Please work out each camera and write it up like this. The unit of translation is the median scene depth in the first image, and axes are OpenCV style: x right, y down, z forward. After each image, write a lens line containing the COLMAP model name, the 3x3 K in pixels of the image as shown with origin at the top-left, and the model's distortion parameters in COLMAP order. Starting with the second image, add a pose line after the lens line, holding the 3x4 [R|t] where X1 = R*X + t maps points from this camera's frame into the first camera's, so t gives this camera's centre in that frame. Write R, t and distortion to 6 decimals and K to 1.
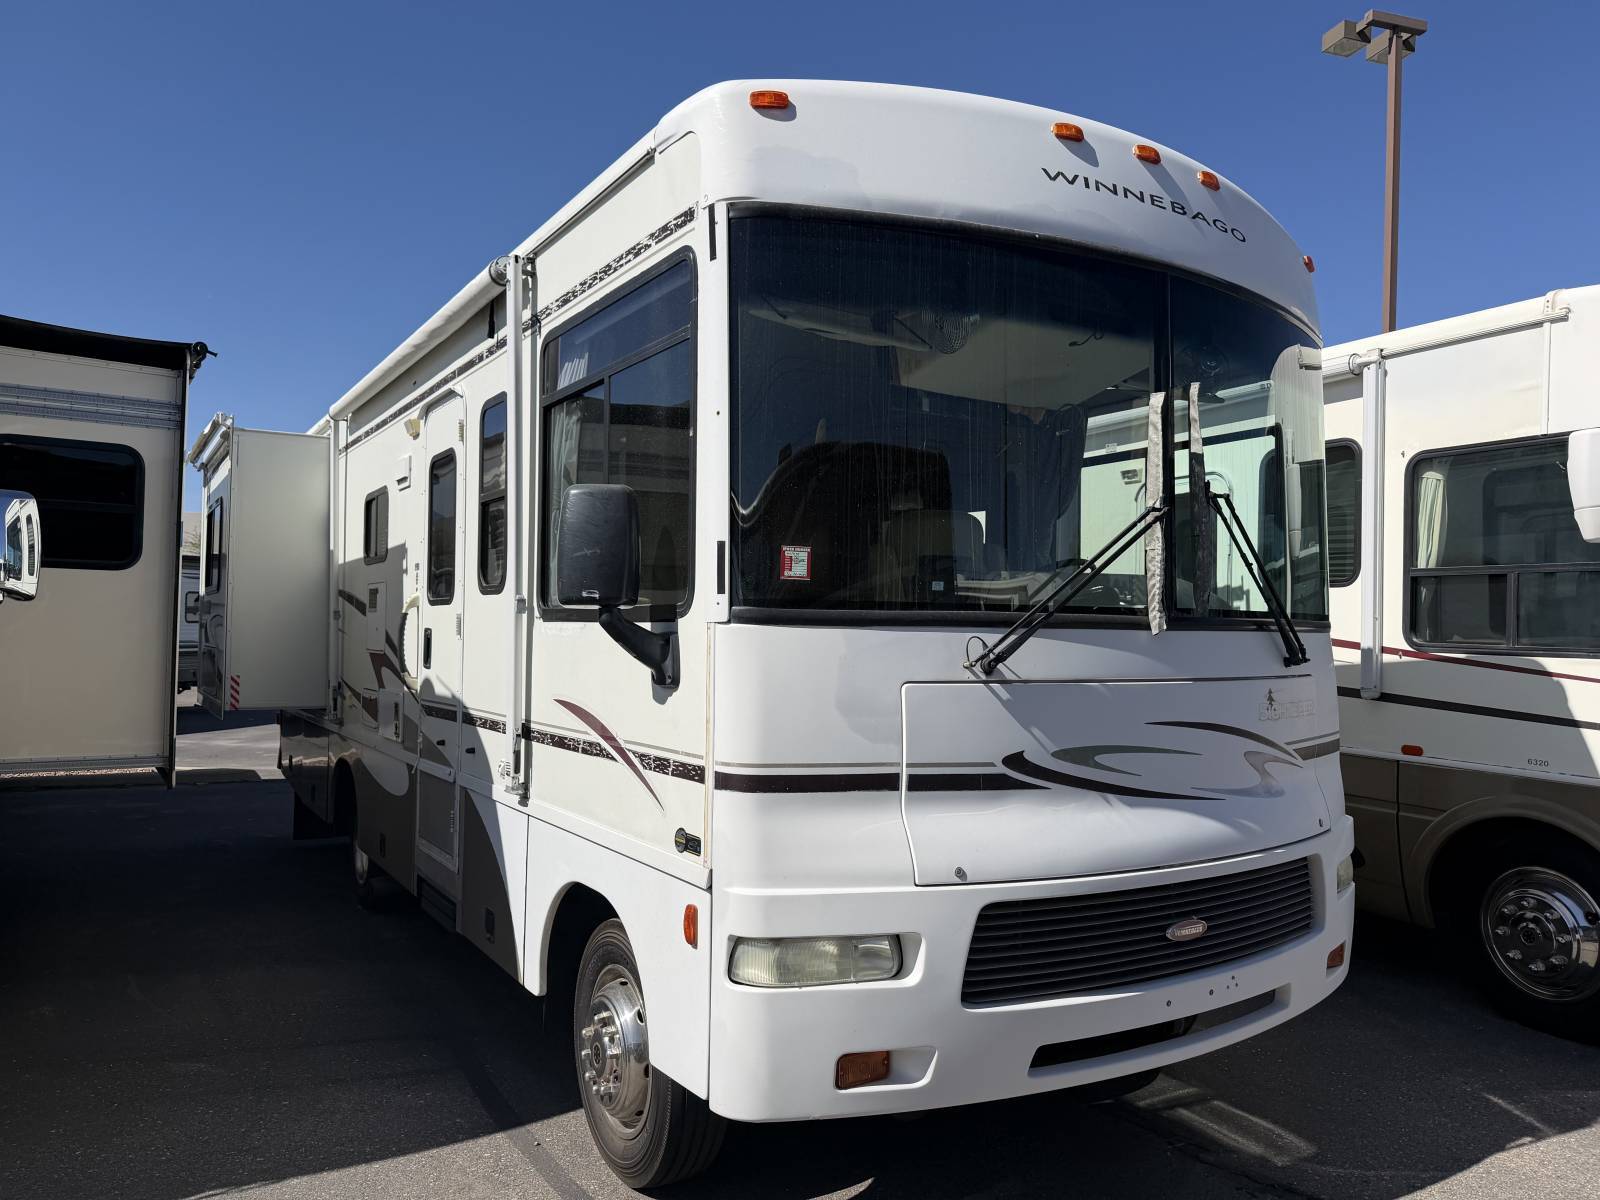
lens RADIAL K [[1051.6, 0, 846.0], [0, 1051.6, 596.6], [0, 0, 1]] dist [0.233353, -0.000578]
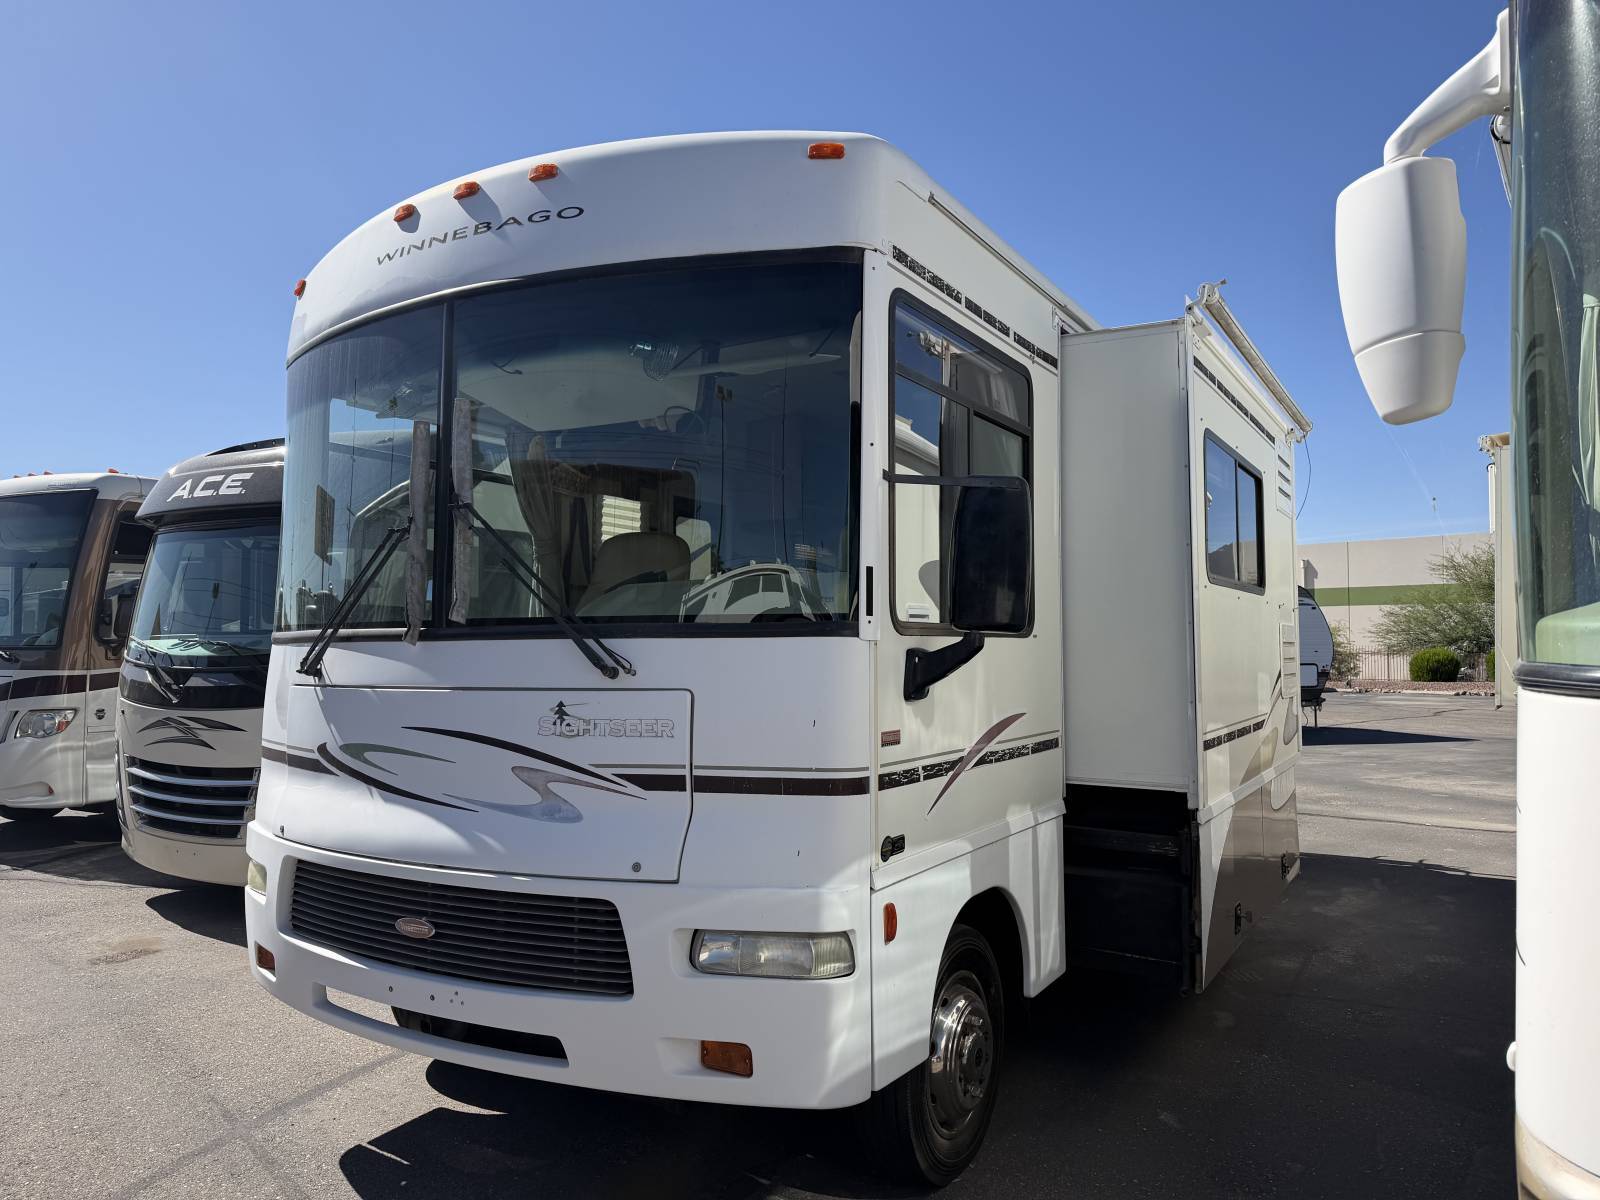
lens RADIAL K [[1051.6, 0, 846.0], [0, 1051.6, 596.6], [0, 0, 1]] dist [0.233353, -0.000578]
pose [[0.411111, -0.048691, -0.910284, 1.443854], [0.030205, 0.998752, -0.039782, 0.043139], [0.911085, -0.011140, 0.412068, 0.934973]]
